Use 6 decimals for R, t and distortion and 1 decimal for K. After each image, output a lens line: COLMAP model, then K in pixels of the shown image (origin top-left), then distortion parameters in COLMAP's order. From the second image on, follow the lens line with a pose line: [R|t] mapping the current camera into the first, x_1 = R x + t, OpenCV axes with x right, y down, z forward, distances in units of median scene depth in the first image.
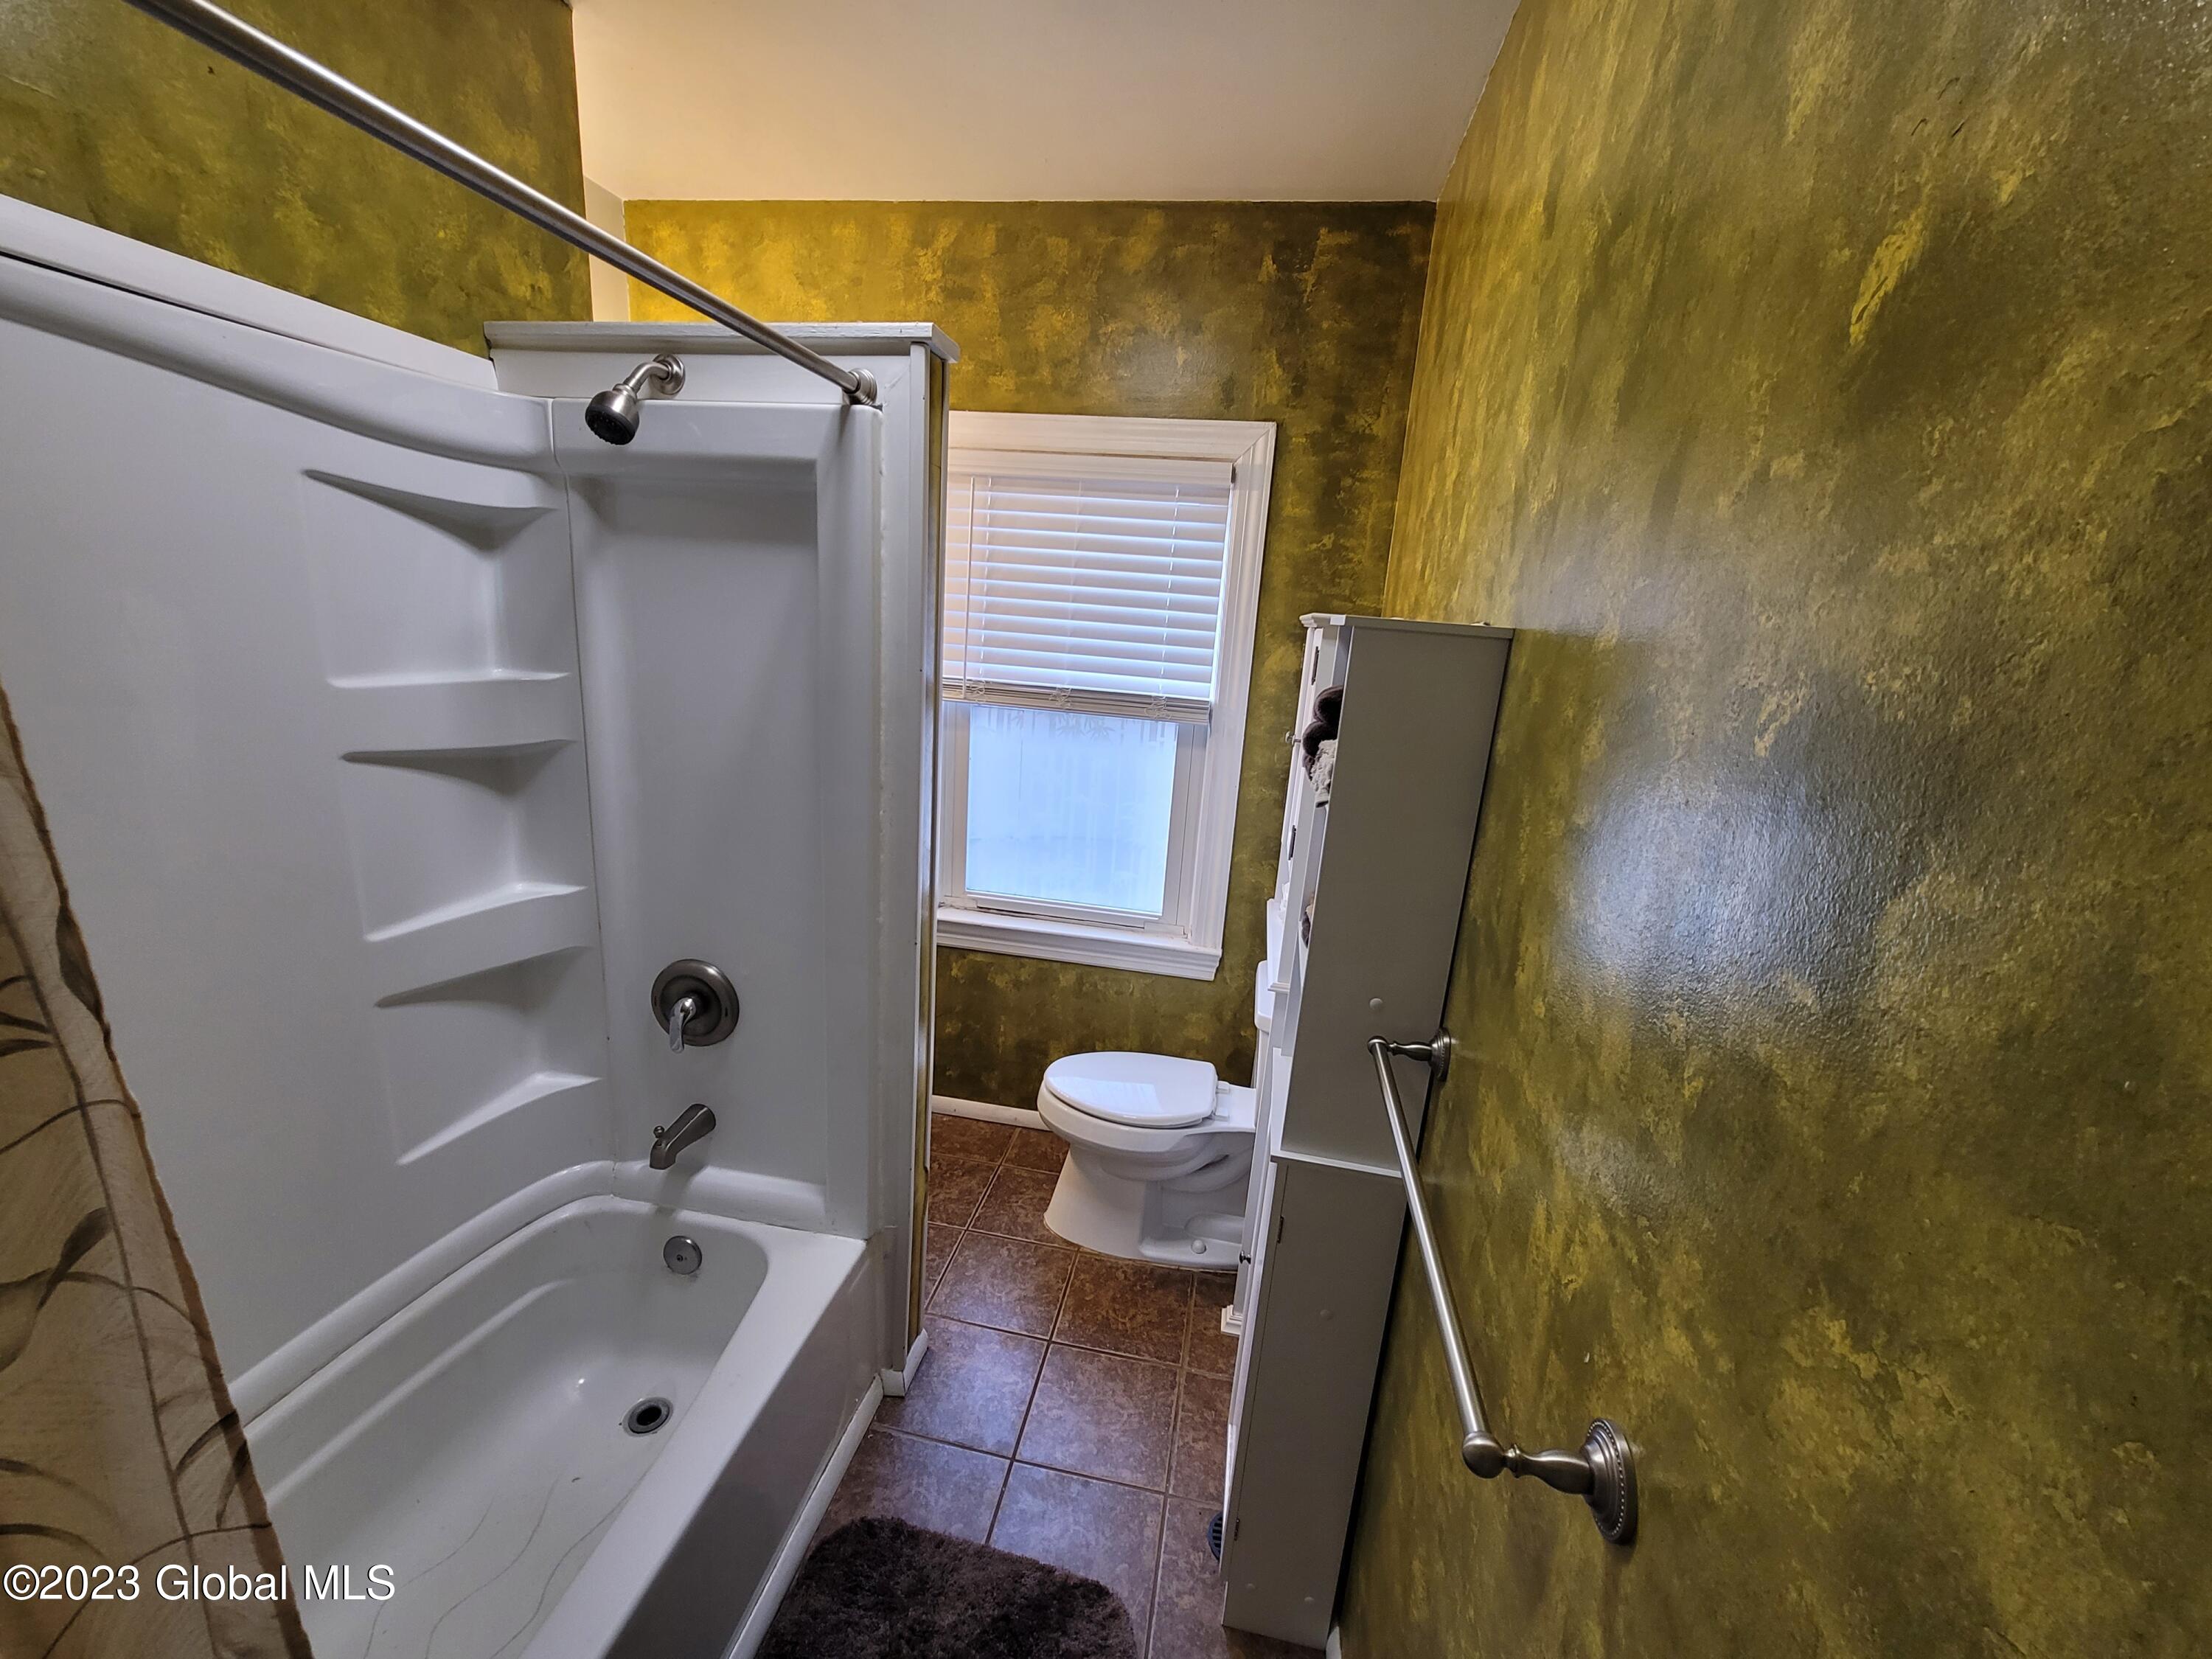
lens RADIAL K [[905.9, 0, 1107.5], [0, 905.9, 831.2], [0, 0, 1]] dist [-0.006273, 0.004469]
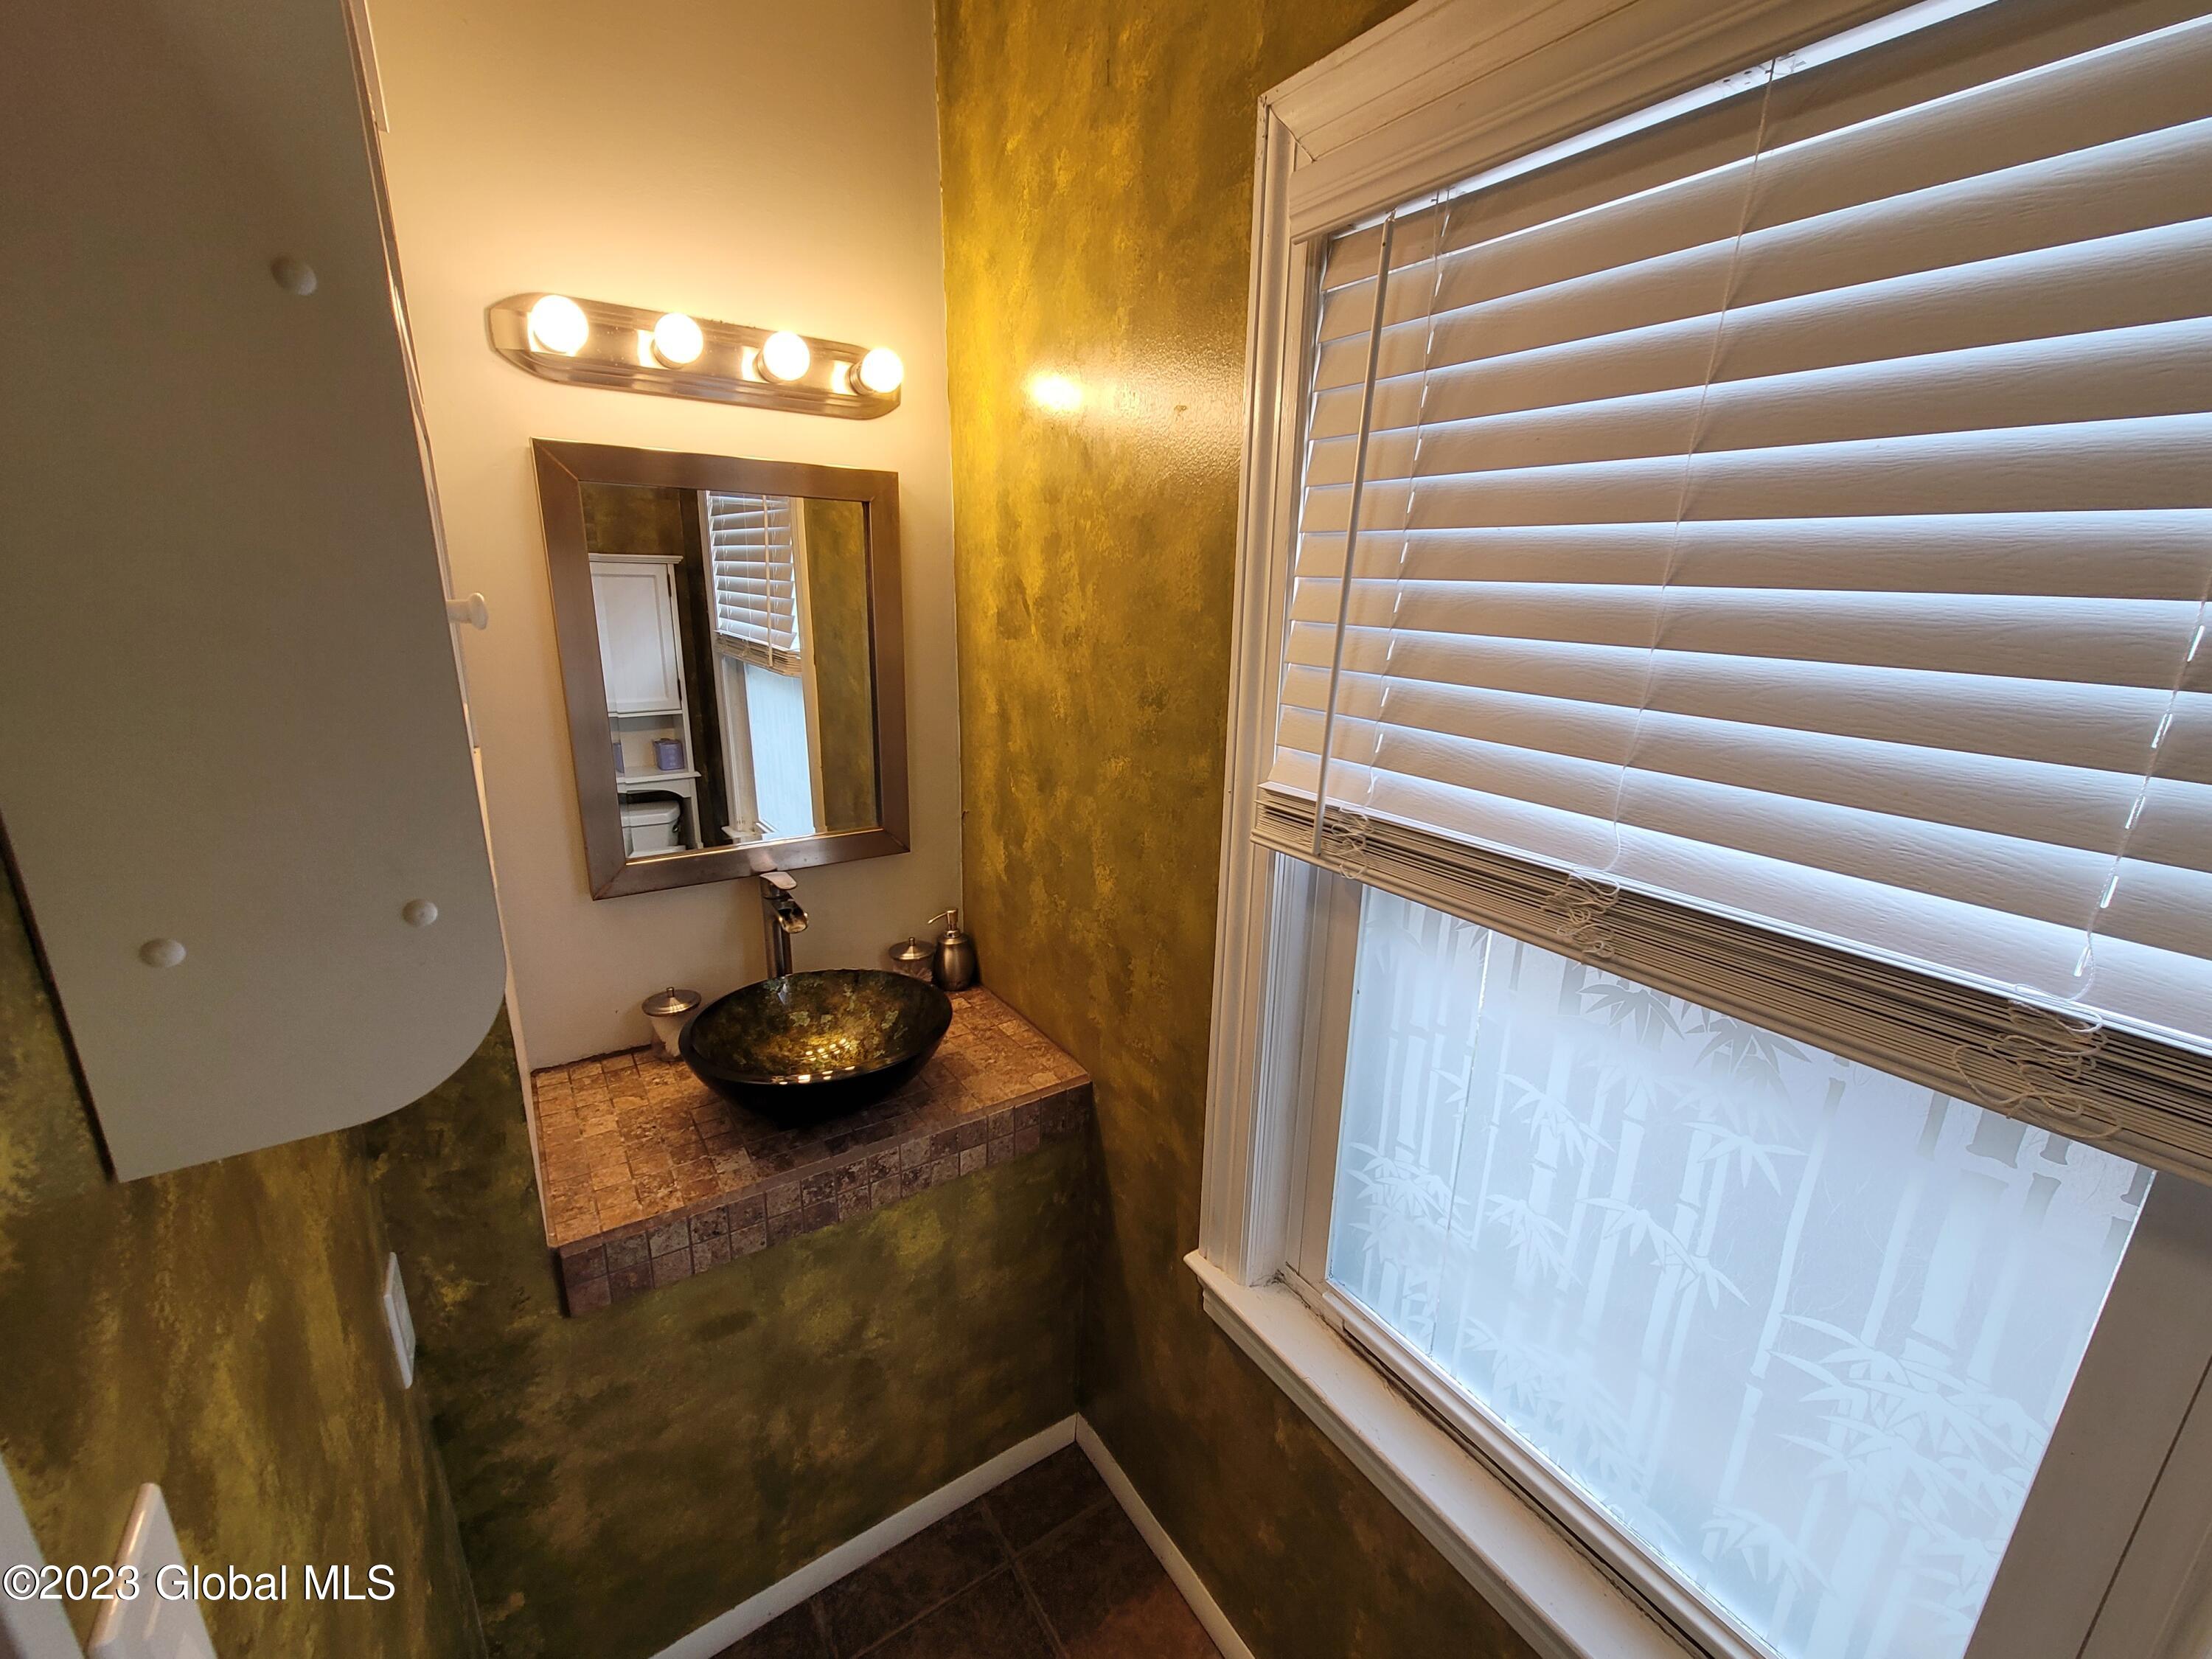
lens RADIAL K [[905.9, 0, 1106.4], [0, 905.9, 838.0], [0, 0, 1]] dist [-0.006273, 0.004469]
pose [[0.699401, 0.145553, -0.699752, 0.039519], [-0.148509, 0.987271, 0.056924, -0.151817], [0.699131, 0.064106, 0.712114, 0.629099]]
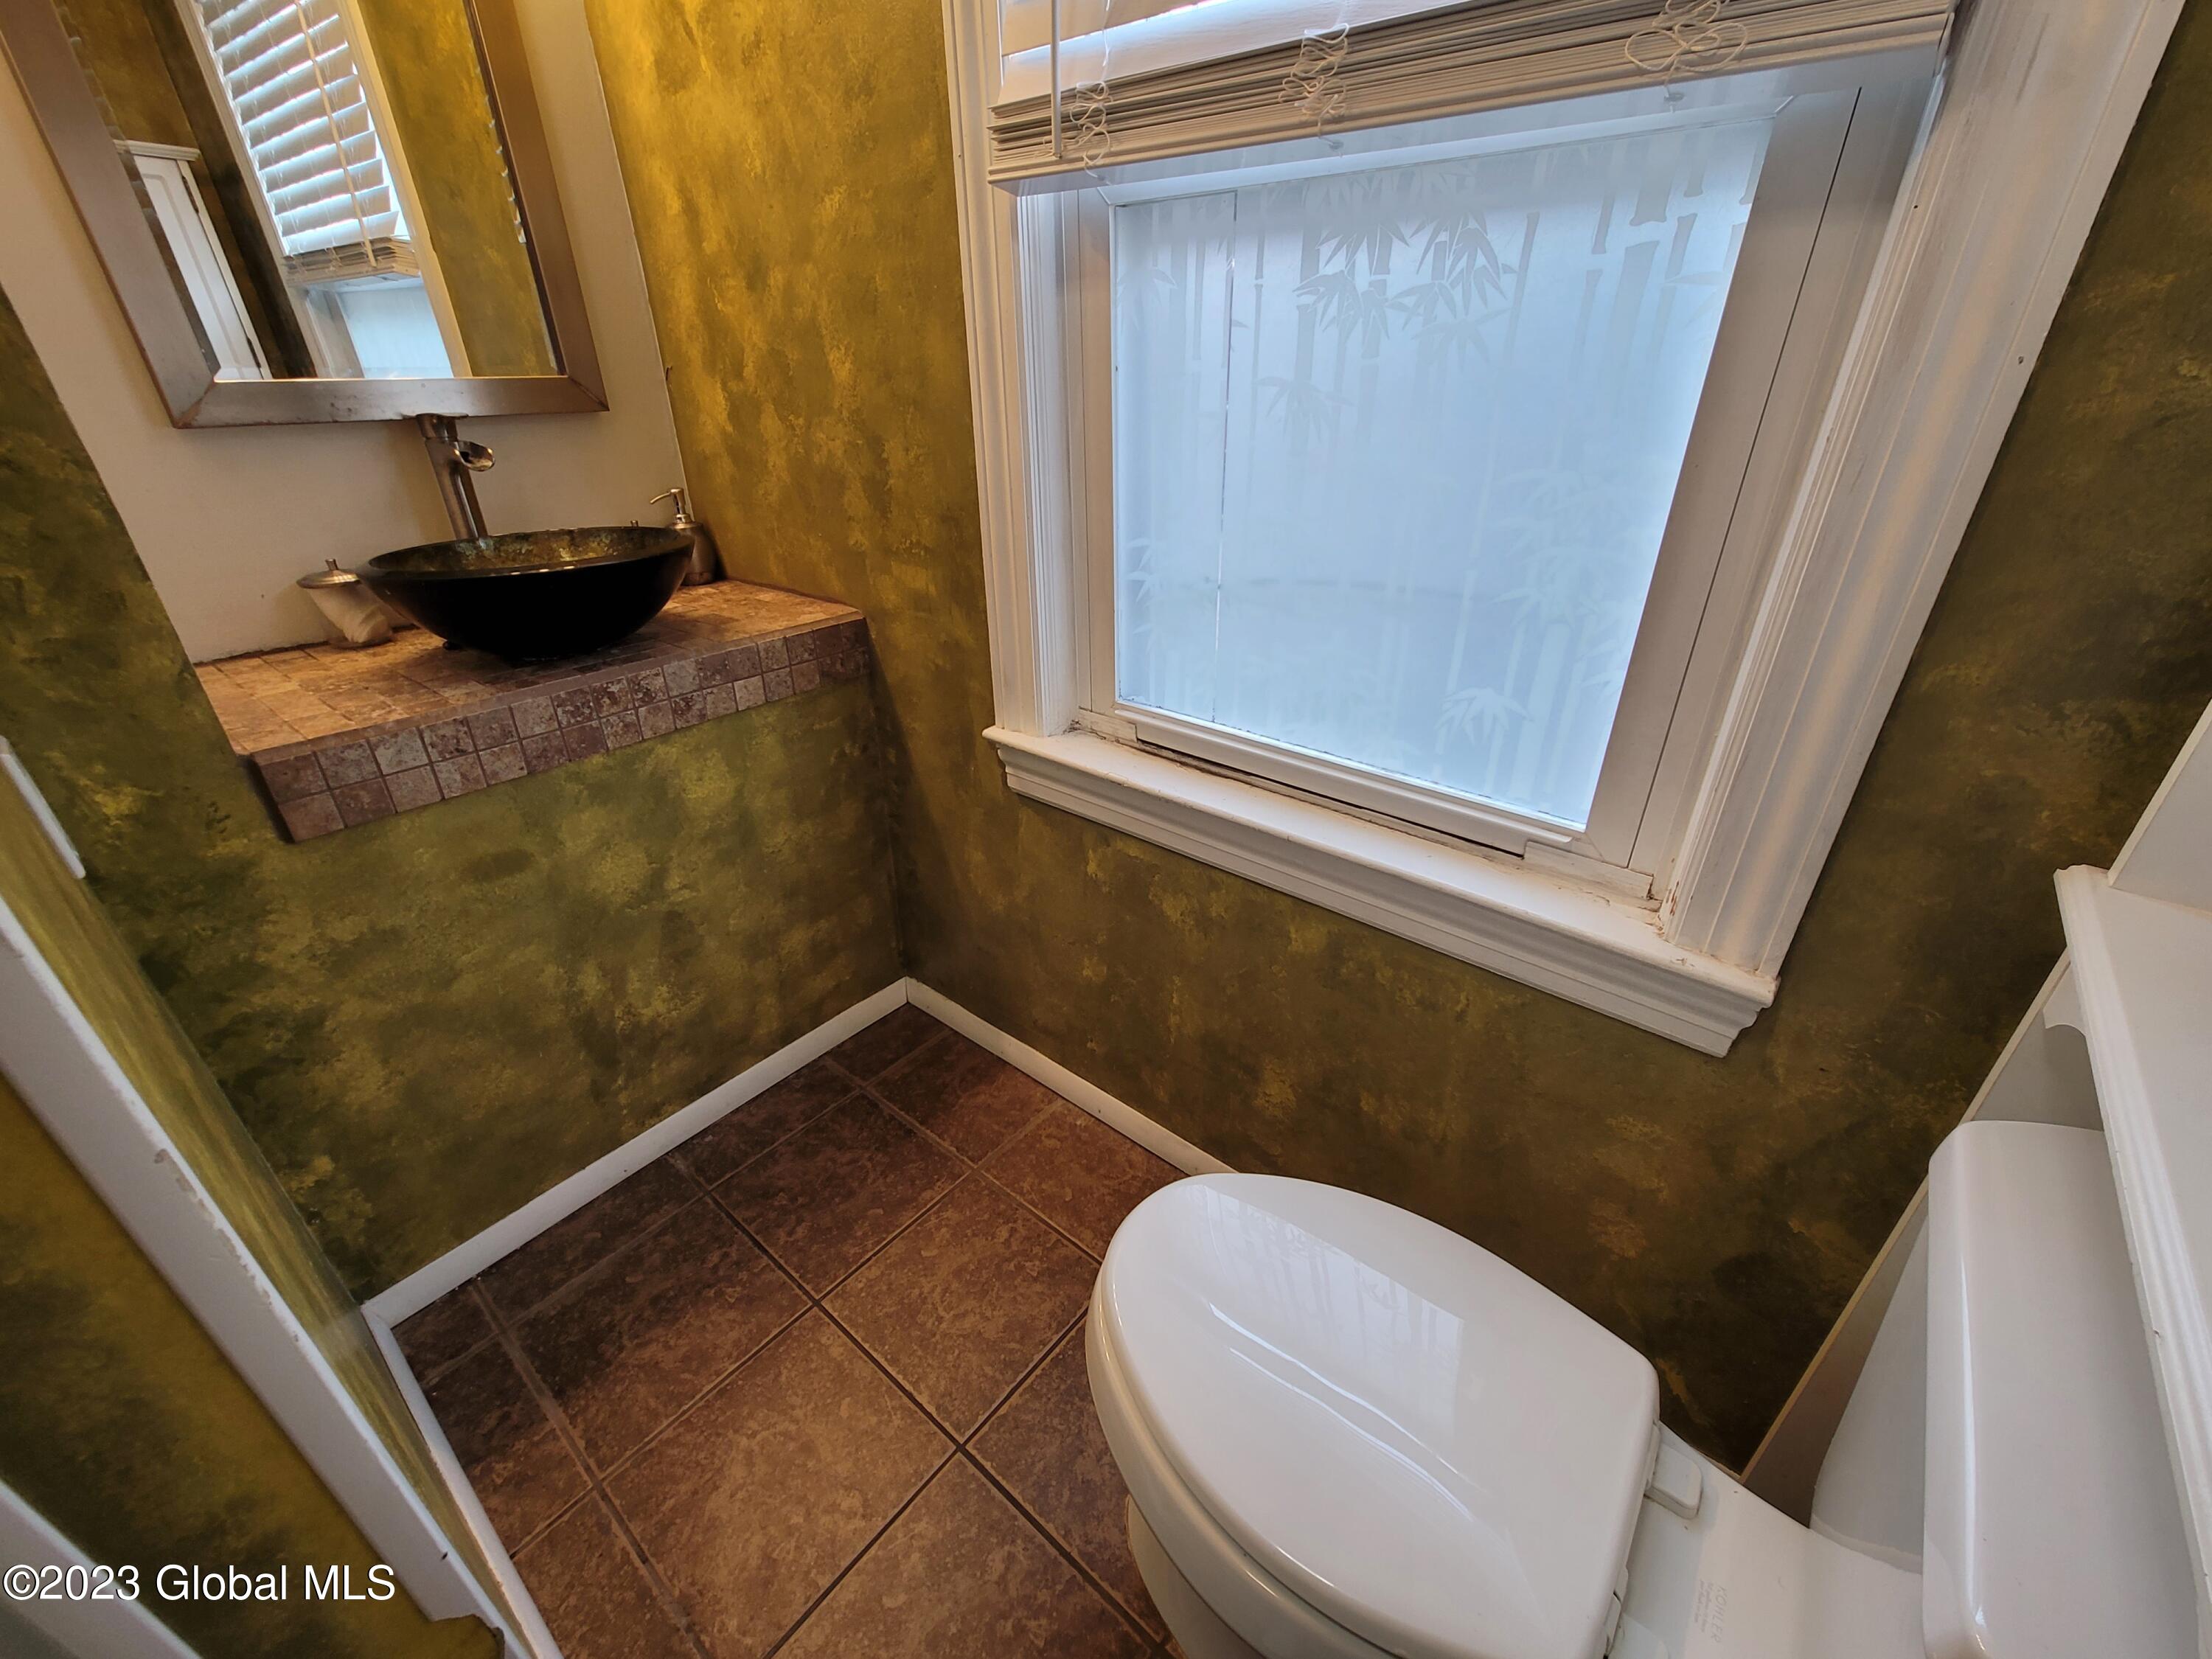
lens RADIAL K [[905.9, 0, 1107.4], [0, 905.9, 832.1], [0, 0, 1]] dist [-0.006273, 0.004469]
pose [[0.870362, 0.161949, -0.465018, 0.061494], [-0.052497, 0.969504, 0.239387, 0.021709], [0.489605, -0.183941, 0.852322, 0.617985]]
